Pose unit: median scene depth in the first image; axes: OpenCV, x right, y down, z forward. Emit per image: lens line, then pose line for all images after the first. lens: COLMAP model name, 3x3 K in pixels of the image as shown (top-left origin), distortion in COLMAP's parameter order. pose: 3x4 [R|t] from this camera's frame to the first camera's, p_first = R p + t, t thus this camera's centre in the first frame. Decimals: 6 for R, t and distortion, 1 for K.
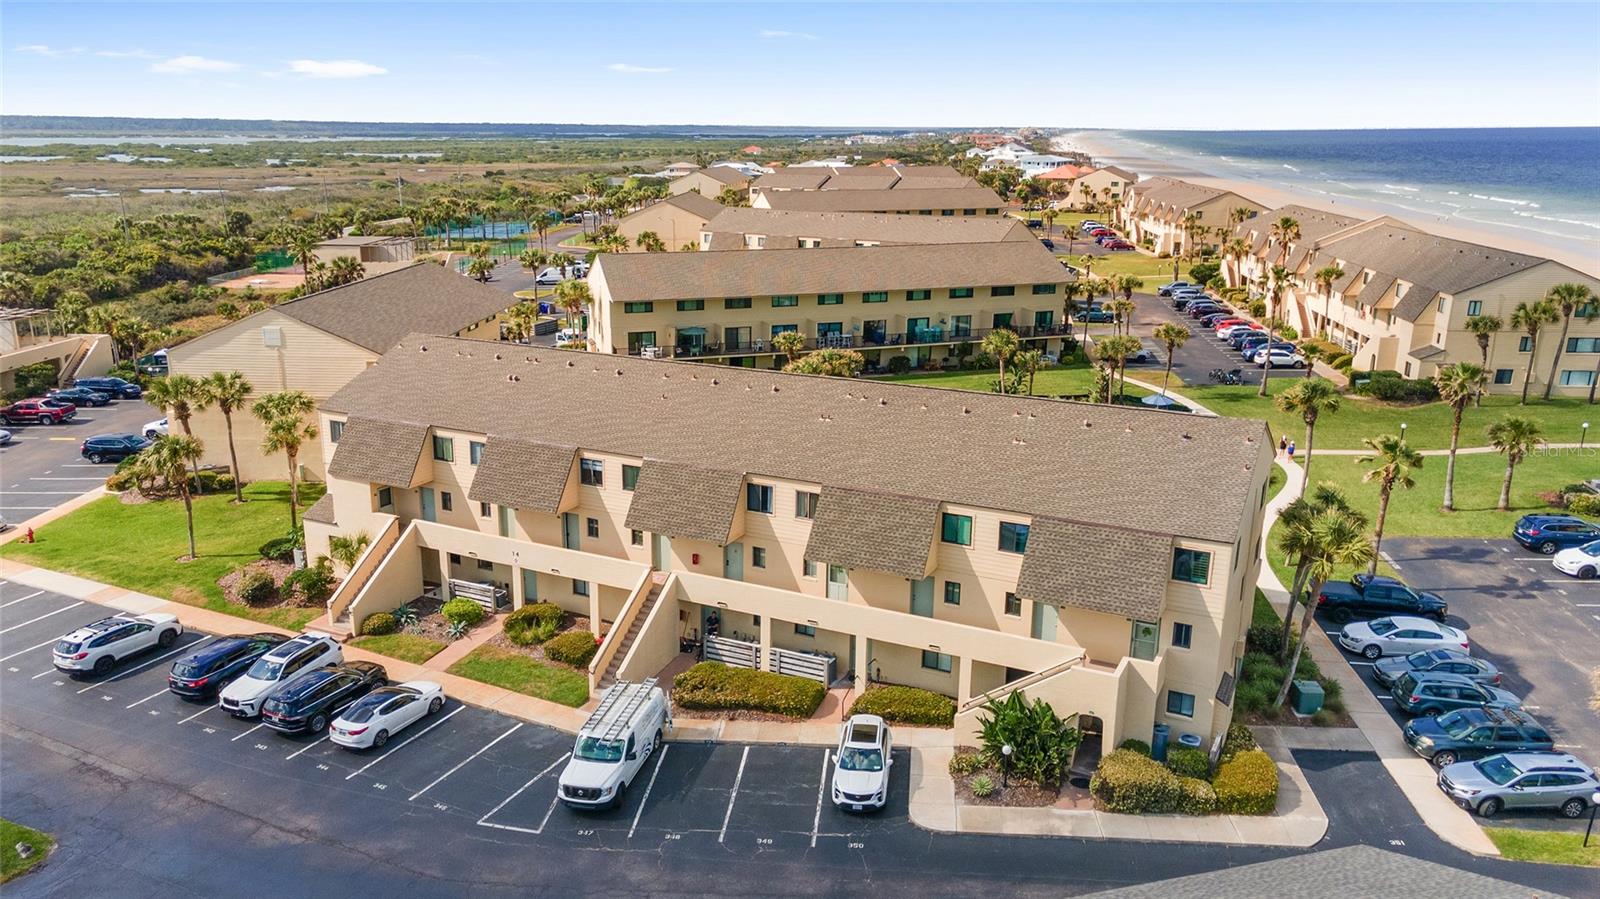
lens RADIAL K [[1160.8, 0, 799.7], [0, 1160.8, 469.5], [0, 0, 1]] dist [0.043377, 0.002163]
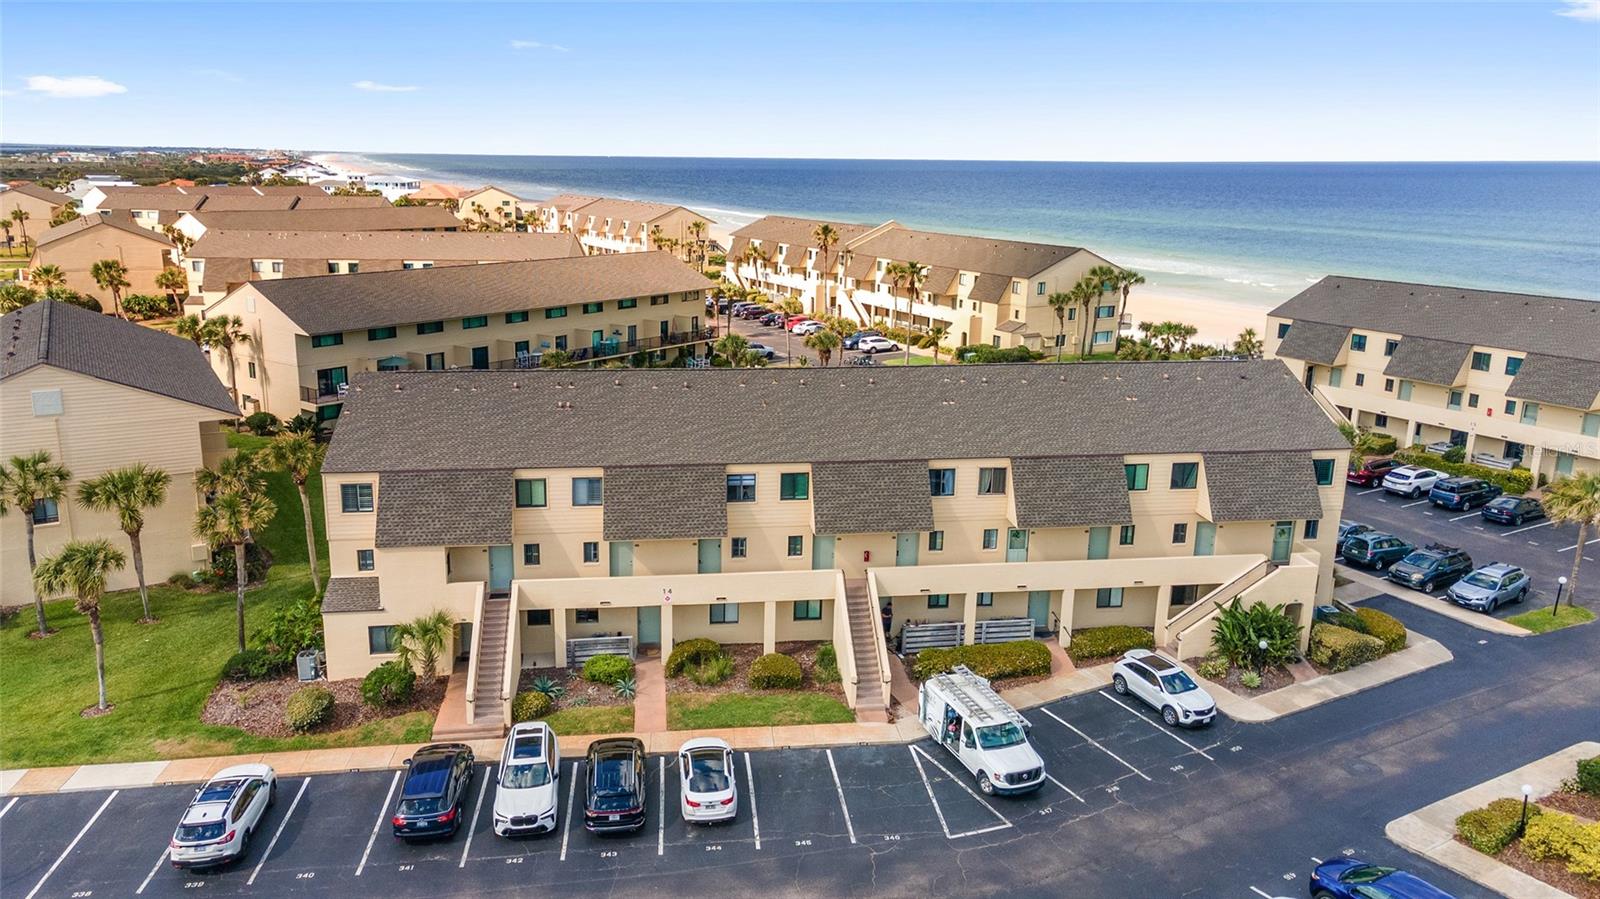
lens RADIAL K [[1160.8, 0, 799.7], [0, 1160.8, 469.5], [0, 0, 1]] dist [0.043377, 0.002163]
pose [[0.831150, -0.139551, 0.538252, -0.472958], [0.149552, 0.988429, 0.025334, -0.021498], [-0.535559, 0.059440, 0.842403, 0.134157]]
